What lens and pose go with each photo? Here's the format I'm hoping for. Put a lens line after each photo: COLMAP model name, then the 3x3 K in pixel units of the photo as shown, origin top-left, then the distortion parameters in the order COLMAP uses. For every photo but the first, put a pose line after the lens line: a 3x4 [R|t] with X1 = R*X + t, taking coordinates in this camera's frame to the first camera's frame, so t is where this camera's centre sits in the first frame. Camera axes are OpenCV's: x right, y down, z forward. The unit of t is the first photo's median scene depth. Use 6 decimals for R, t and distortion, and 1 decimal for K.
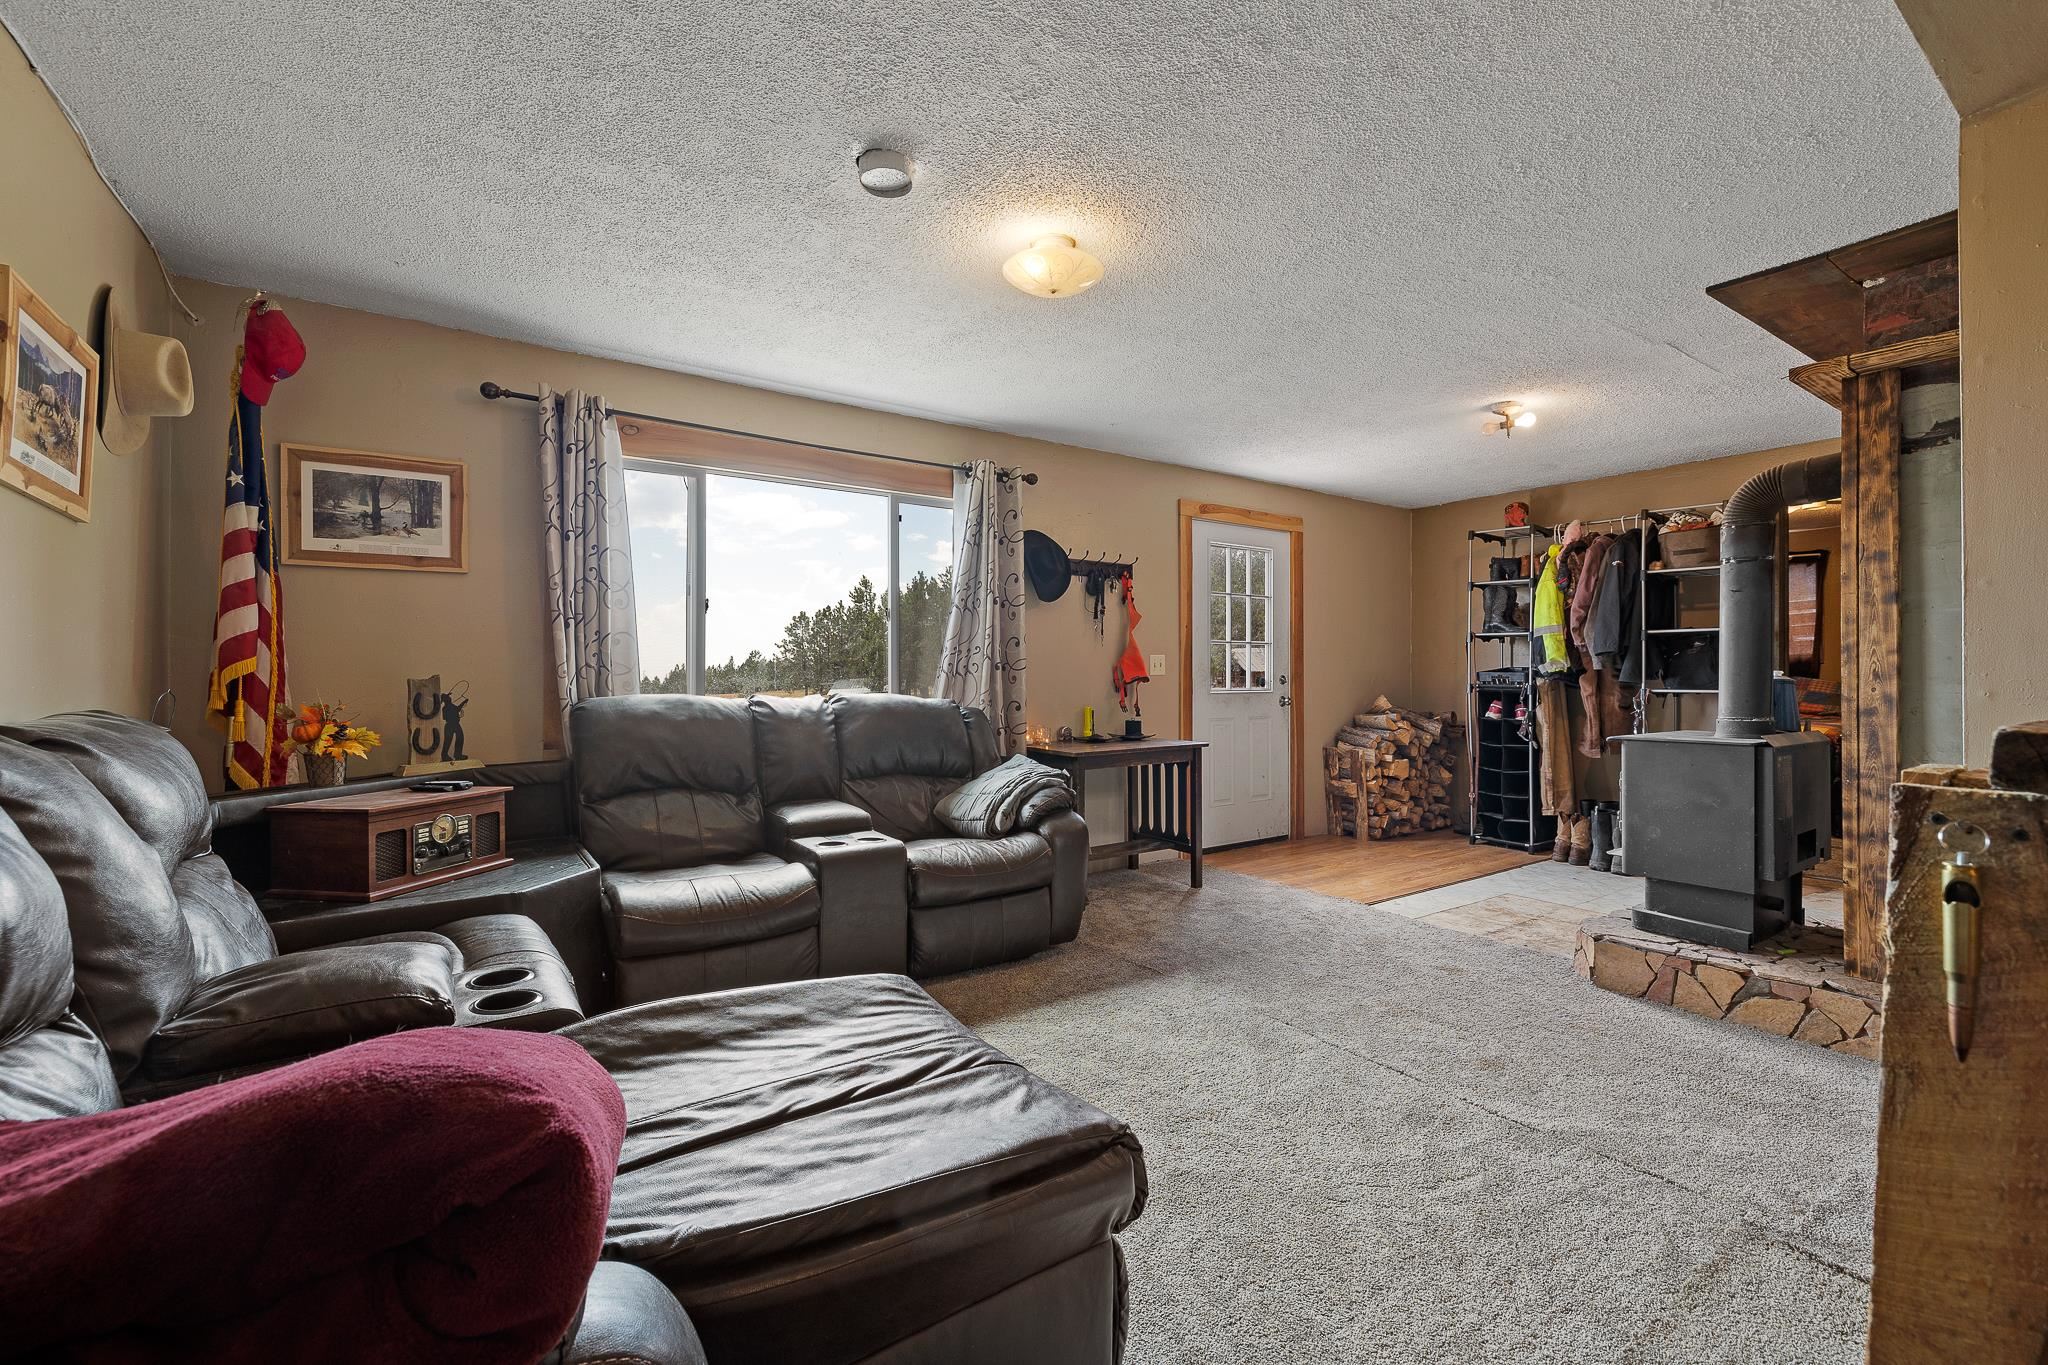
lens RADIAL K [[863.3, 0, 1043.5], [0, 863.3, 681.4], [0, 0, 1]] dist [-0.001743, -0.000485]
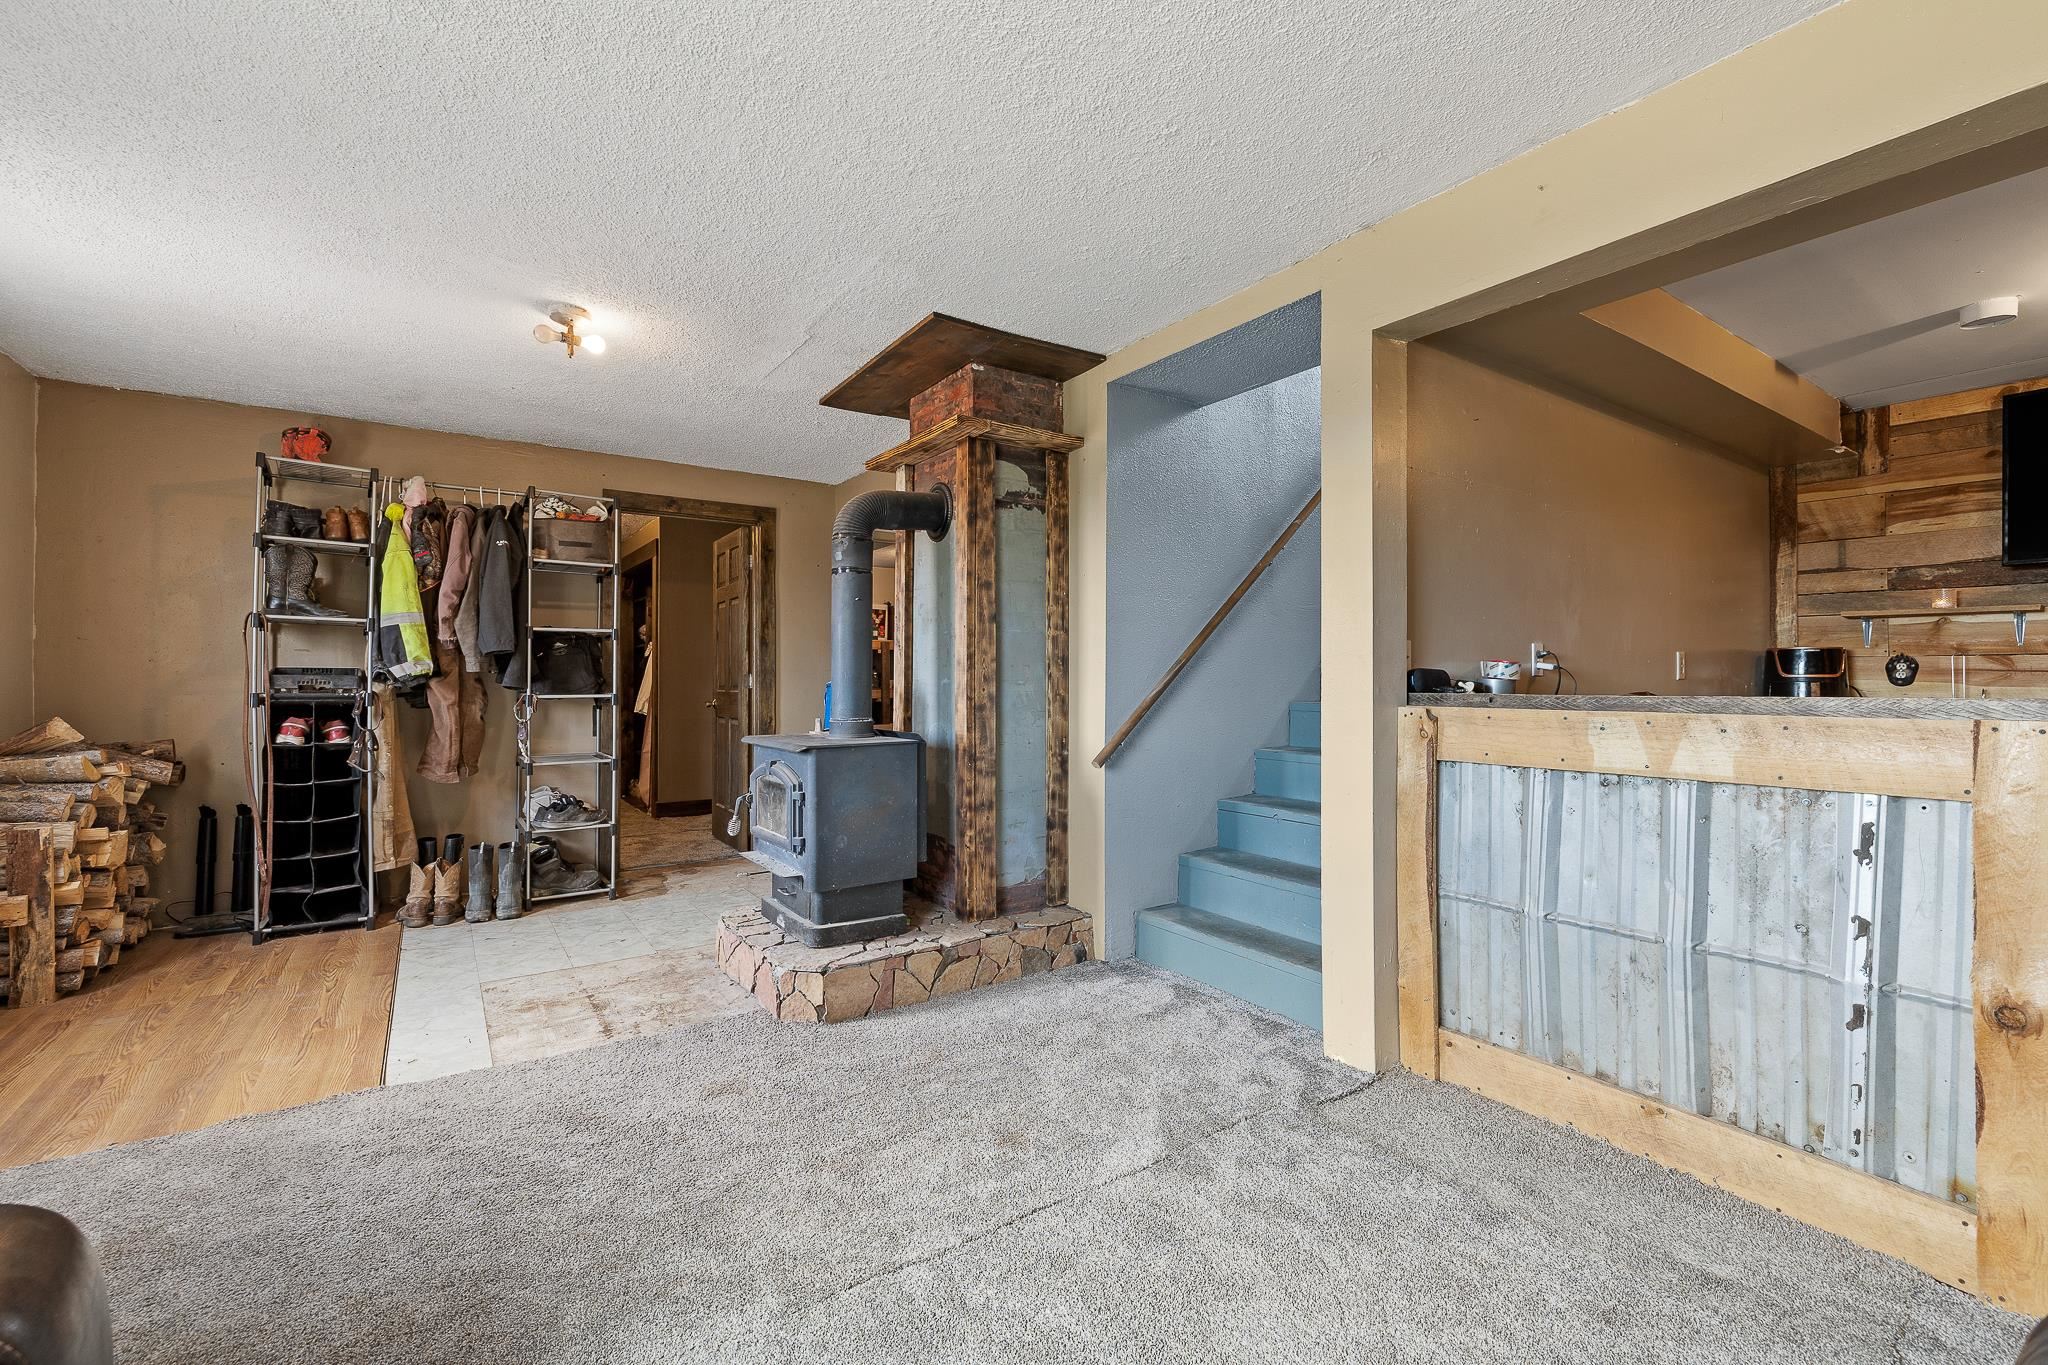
lens RADIAL K [[863.3, 0, 1033.9], [0, 863.3, 680.1], [0, 0, 1]] dist [-0.001743, -0.000485]
pose [[0.000387, -0.004018, 0.999992, -0.181759], [0.008880, 0.999953, 0.004014, -0.005428], [-0.999960, 0.008879, 0.000423, 0.548936]]
